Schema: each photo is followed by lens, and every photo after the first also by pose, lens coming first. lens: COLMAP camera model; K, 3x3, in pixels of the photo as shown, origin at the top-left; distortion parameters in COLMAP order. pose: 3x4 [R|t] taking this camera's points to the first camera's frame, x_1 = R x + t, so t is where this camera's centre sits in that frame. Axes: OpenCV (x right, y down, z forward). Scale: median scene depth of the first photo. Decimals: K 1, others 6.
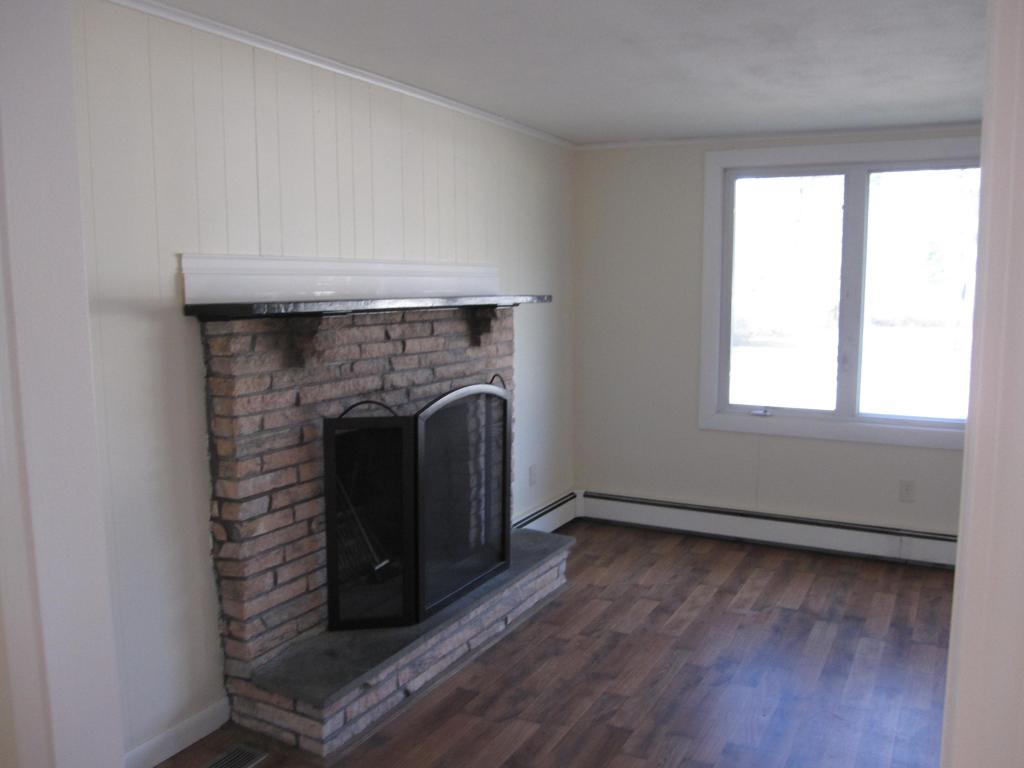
lens RADIAL K [[842.1, 0, 521.6], [0, 842.1, 382.2], [0, 0, 1]] dist [-0.092365, 0.065862]
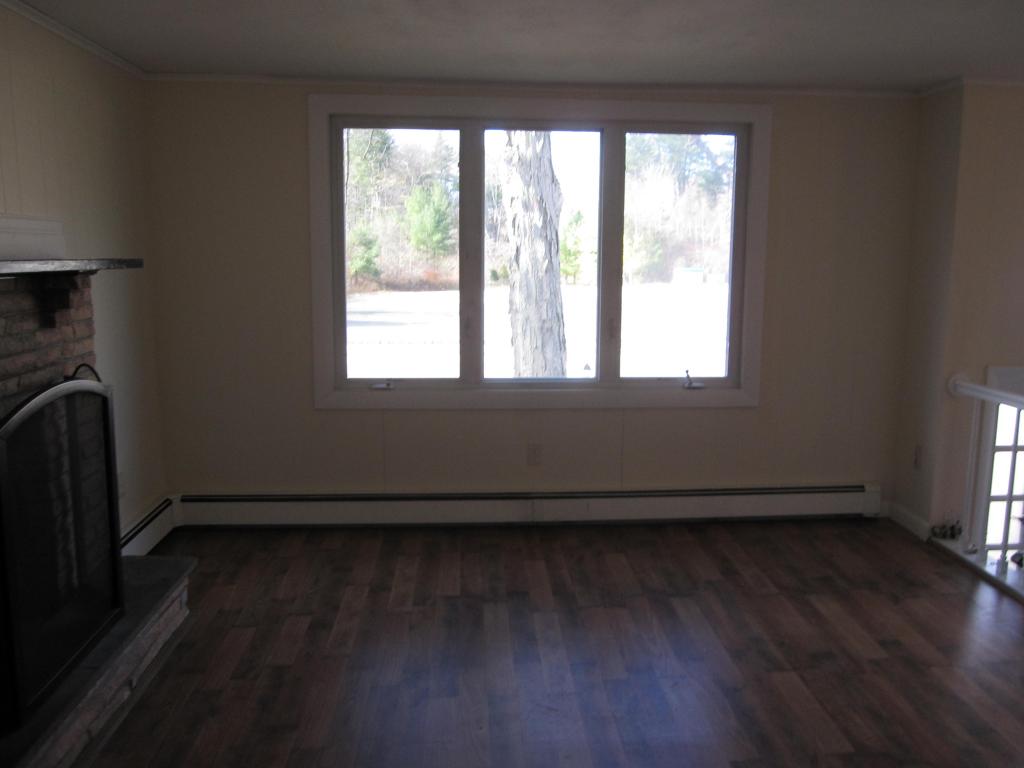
lens RADIAL K [[842.1, 0, 519.8], [0, 842.1, 380.7], [0, 0, 1]] dist [-0.092365, 0.065862]
pose [[0.848164, -0.072730, 0.524718, -0.083232], [0.052684, 0.997201, 0.053060, -0.012488], [-0.527108, -0.017359, 0.849621, 0.160686]]
